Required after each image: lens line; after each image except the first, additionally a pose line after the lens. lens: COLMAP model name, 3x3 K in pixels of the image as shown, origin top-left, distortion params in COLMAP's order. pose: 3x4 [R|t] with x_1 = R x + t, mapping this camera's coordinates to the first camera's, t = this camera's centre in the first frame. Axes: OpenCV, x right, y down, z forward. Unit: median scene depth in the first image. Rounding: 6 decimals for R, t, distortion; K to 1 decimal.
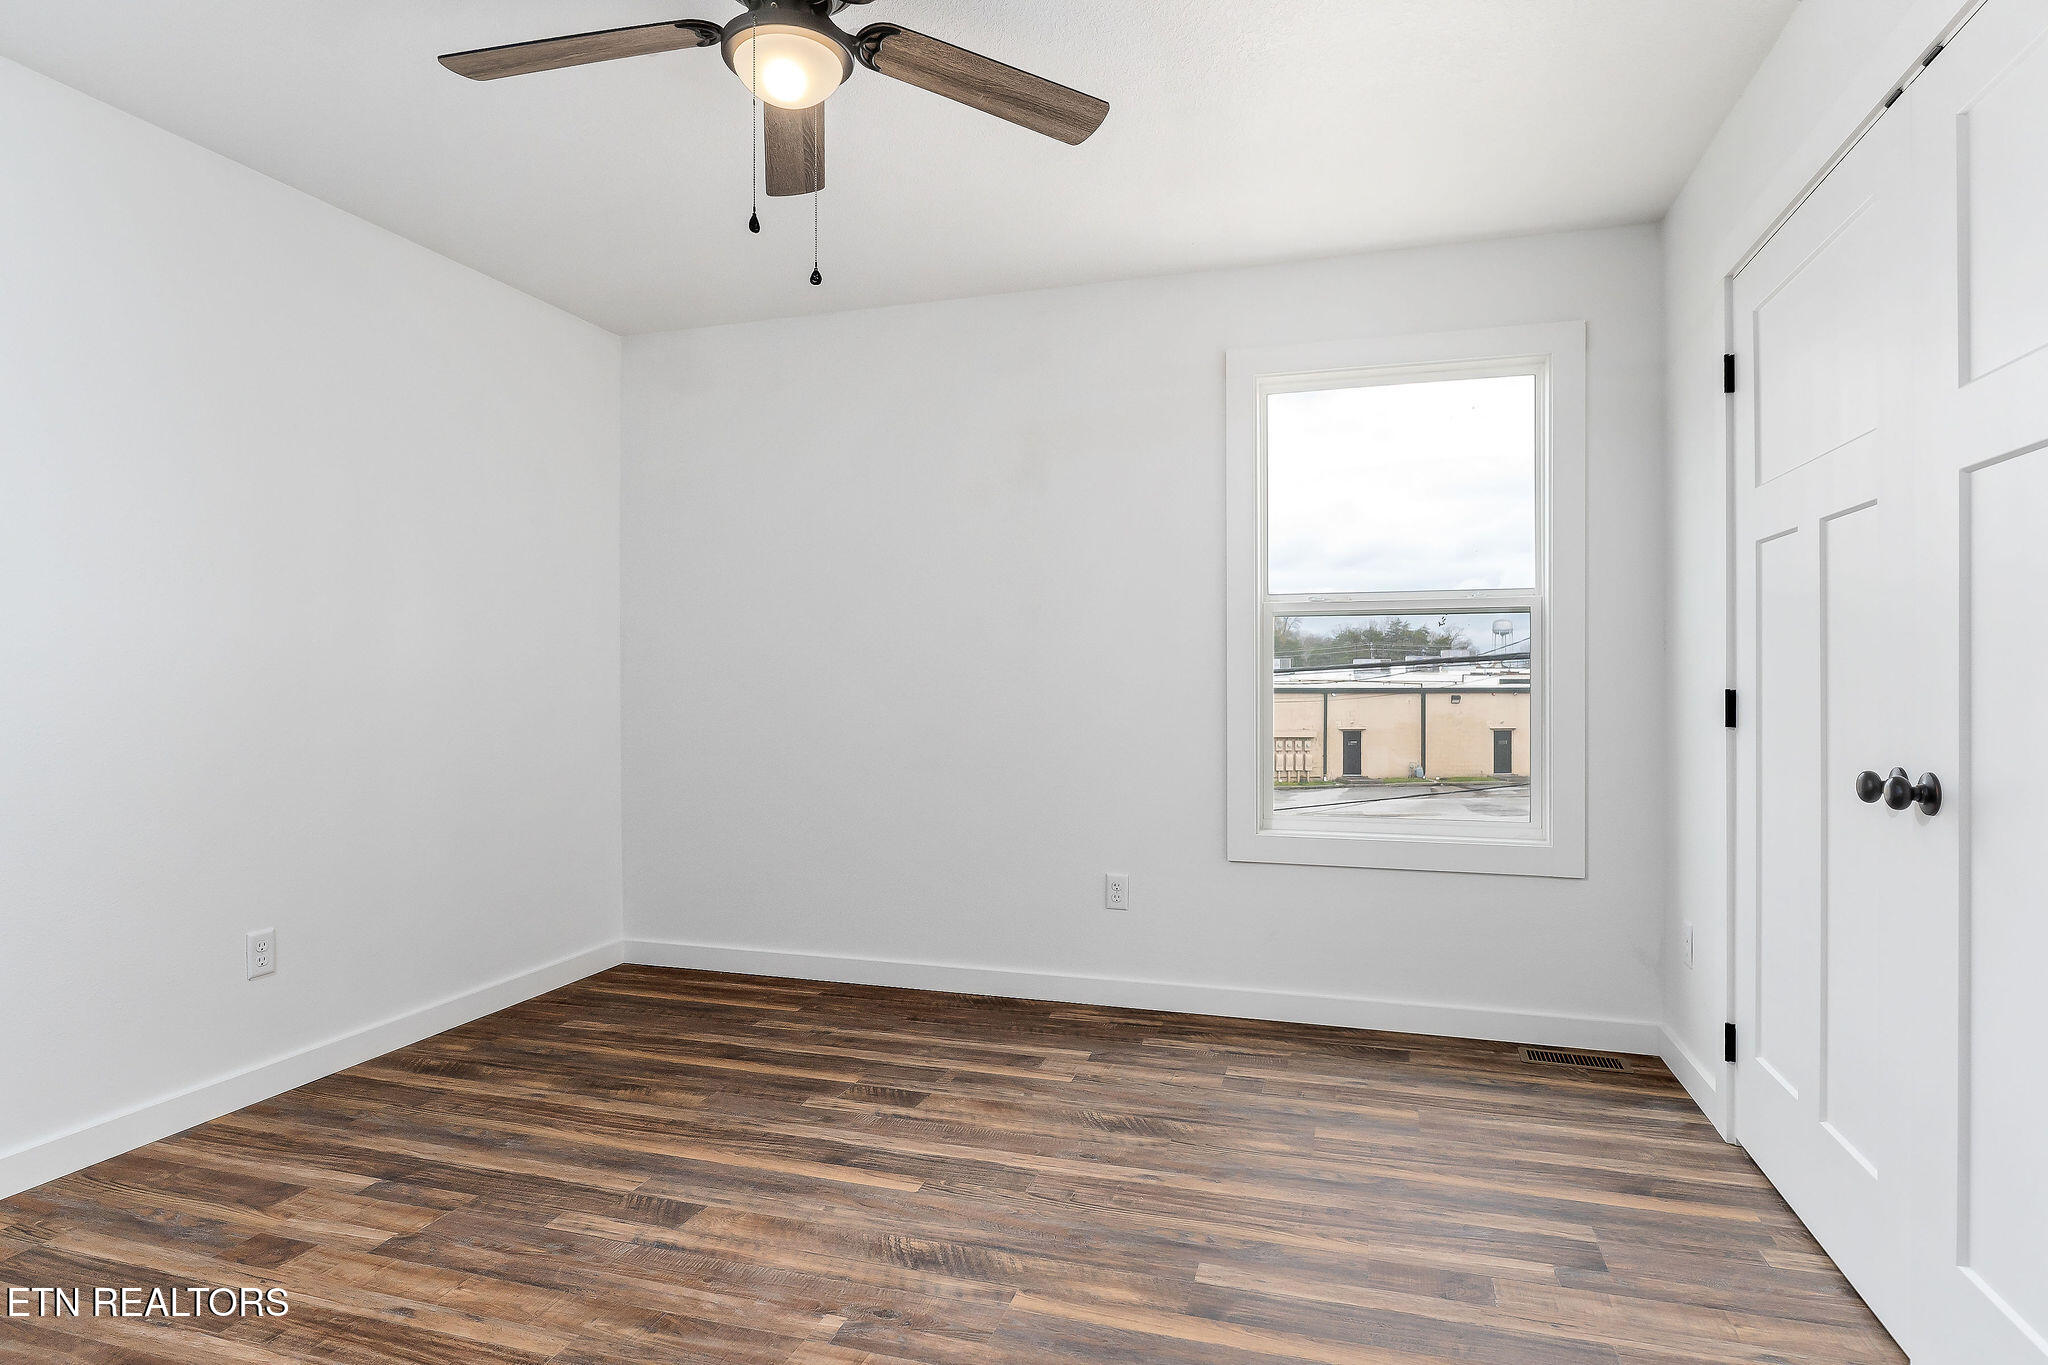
lens RADIAL K [[1115.7, 0, 1024.0], [0, 1115.7, 682.5], [0, 0, 1]] dist [0.000043, -0.000009]
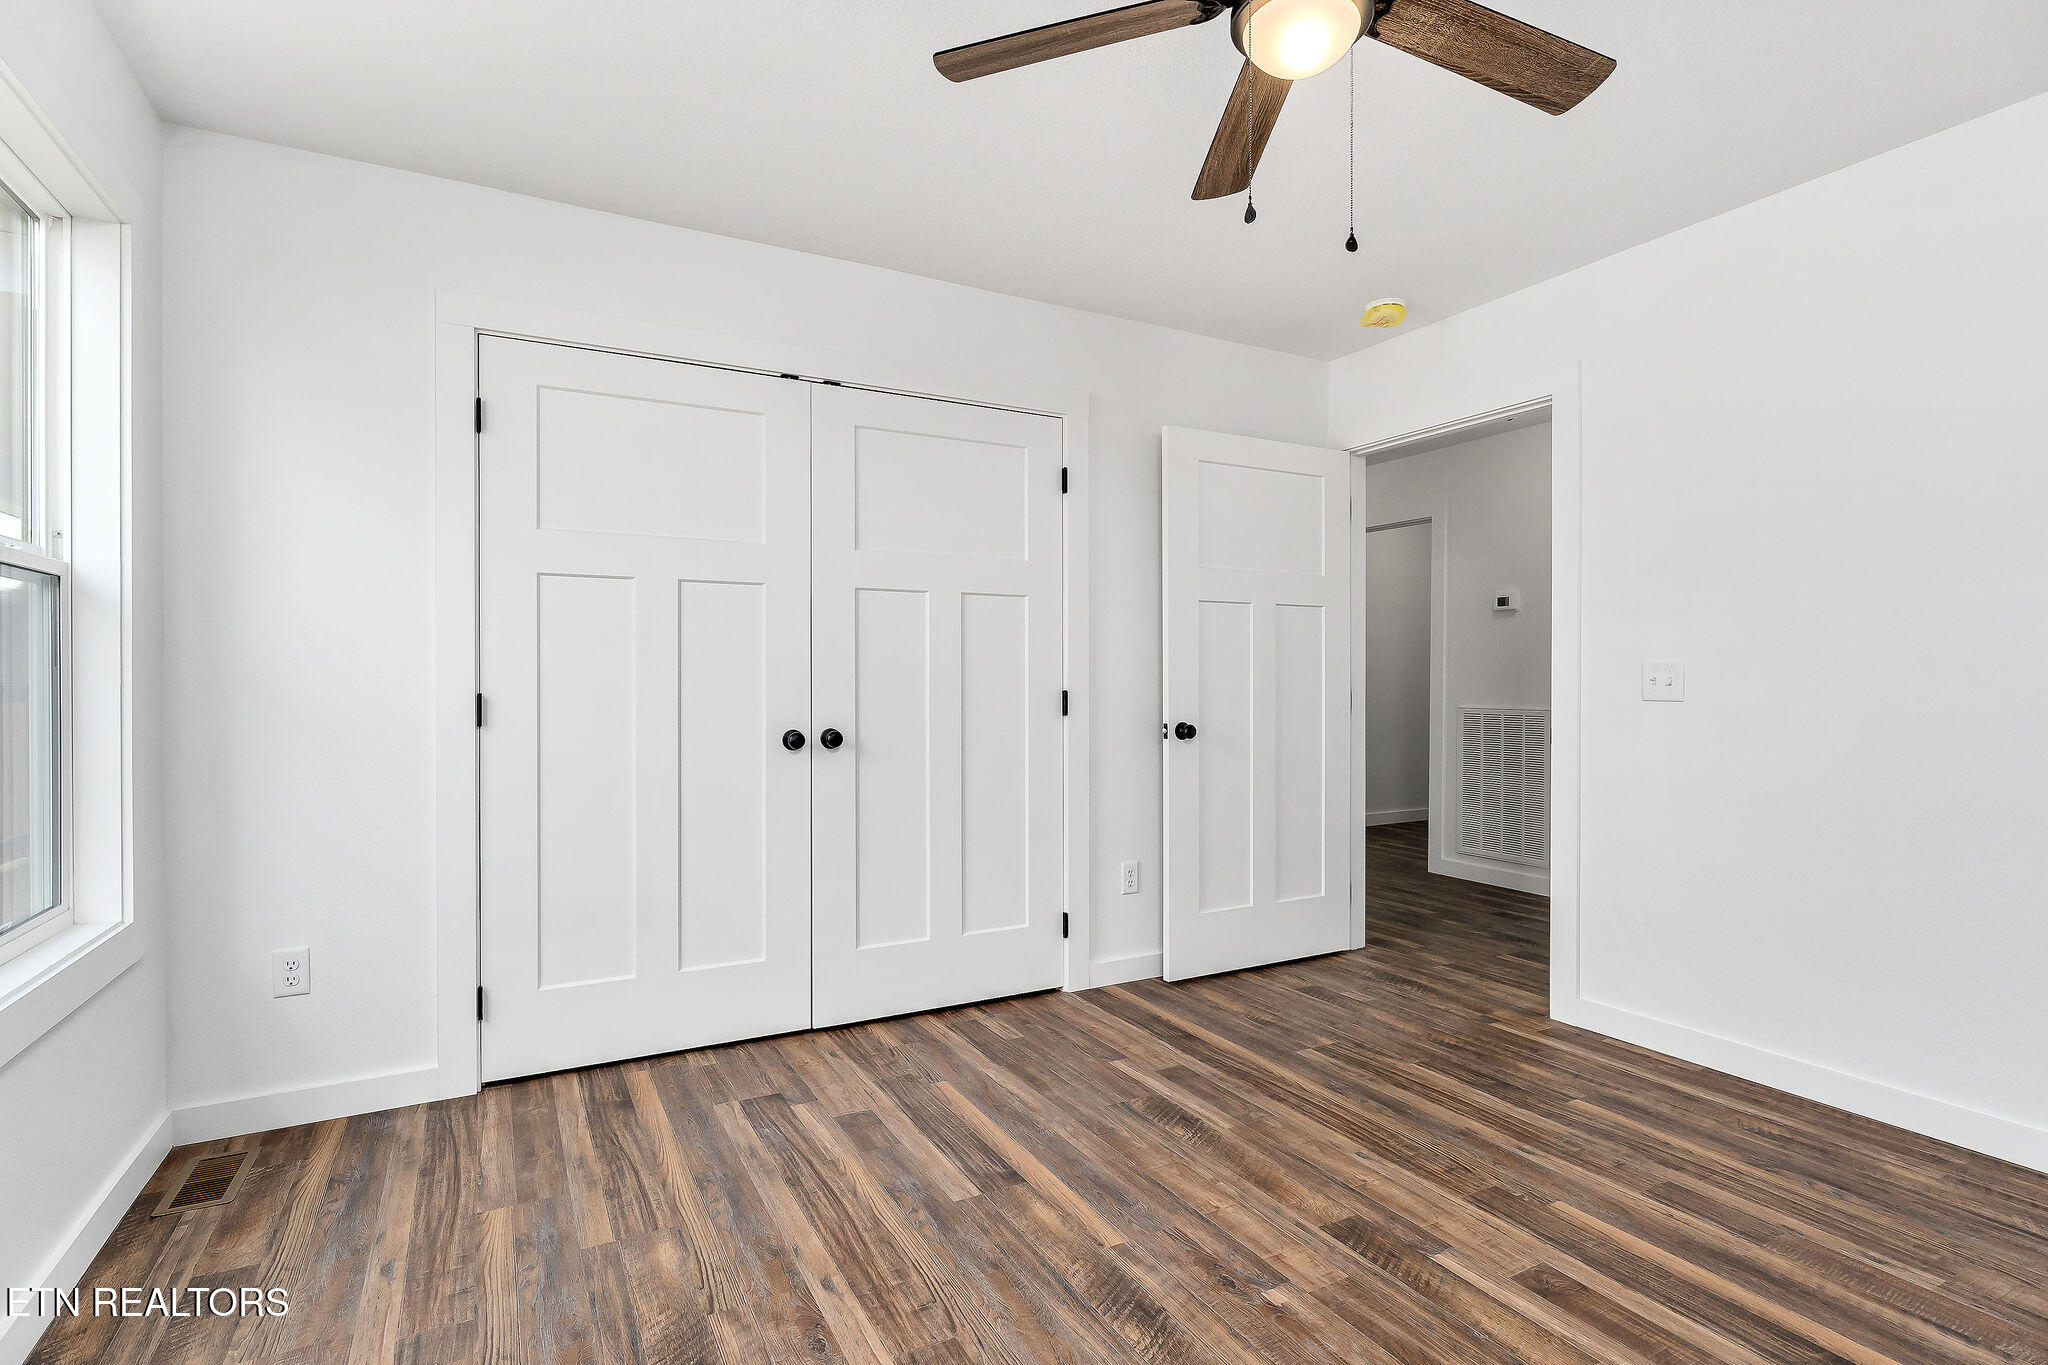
lens RADIAL K [[988.0, 0, 1024.0], [0, 988.0, 682.5], [0, 0, 1]] dist [0.000076, -0.000054]
pose [[-0.714482, 0.004235, 0.699641, -0.607607], [0.004851, 0.999988, -0.001099, -0.006111], [-0.699637, 0.002609, -0.714494, 1.693714]]
